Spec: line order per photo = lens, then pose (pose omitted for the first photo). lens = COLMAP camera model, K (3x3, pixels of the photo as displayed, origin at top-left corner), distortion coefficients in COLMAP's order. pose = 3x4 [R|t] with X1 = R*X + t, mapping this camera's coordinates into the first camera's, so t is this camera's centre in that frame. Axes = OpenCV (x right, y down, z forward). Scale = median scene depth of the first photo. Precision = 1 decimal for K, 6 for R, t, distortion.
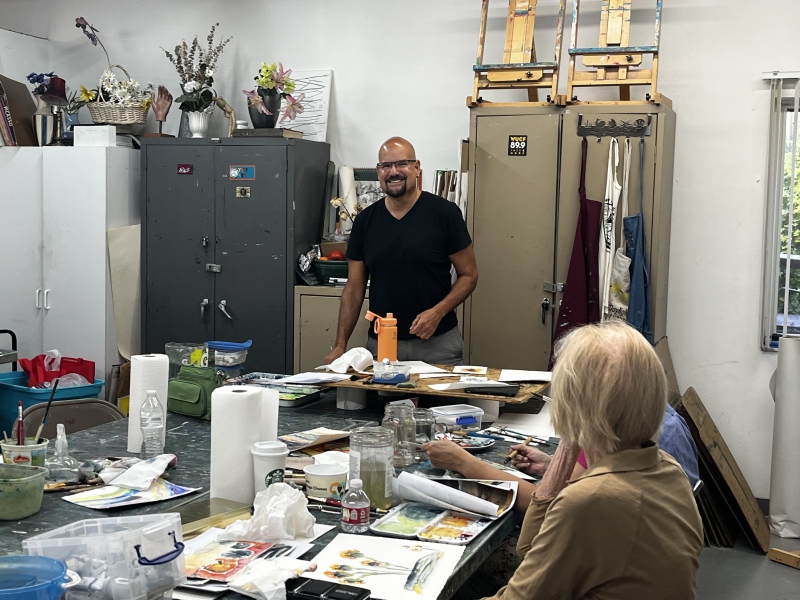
lens RADIAL K [[1087.4, 0, 400.0], [0, 1087.4, 300.0], [0, 0, 1]] dist [0.165332, -0.634601]
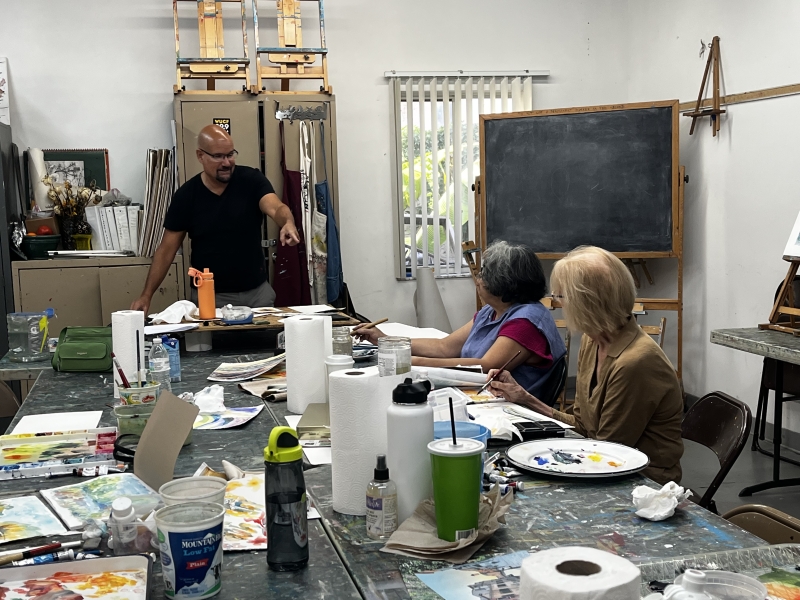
lens RADIAL K [[956.0, 0, 400.0], [0, 956.0, 300.0], [0, 0, 1]] dist [0.123569, -0.371297]
pose [[0.837663, -0.103207, 0.536348, -0.319869], [0.086596, 0.994660, 0.056153, 0.004622], [-0.539279, -0.000592, 0.842127, 0.008655]]
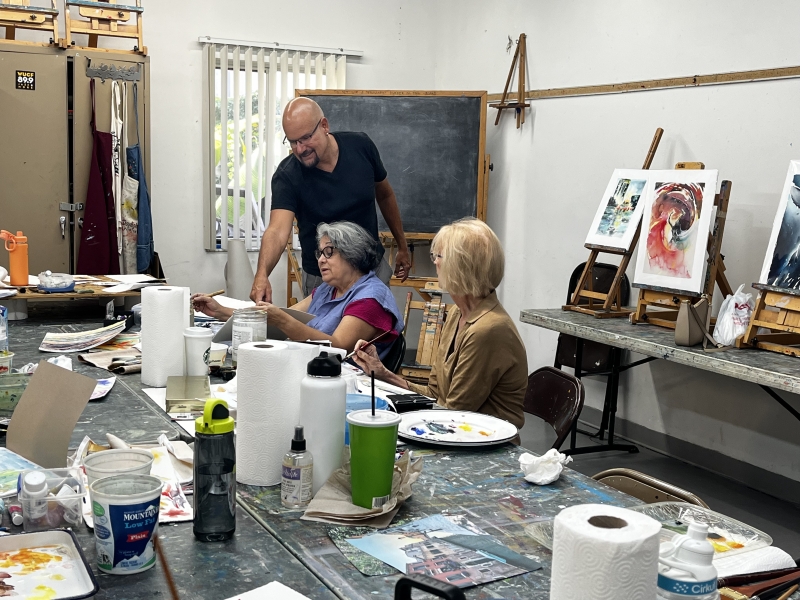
lens RADIAL K [[955.8, 0, 400.0], [0, 955.8, 300.0], [0, 0, 1]] dist [0.109377, -0.263054]
pose [[0.688620, -0.096954, 0.718611, -0.368006], [0.037988, 0.994484, 0.097772, -0.000213], [-0.724127, -0.040029, 0.688504, 0.034338]]
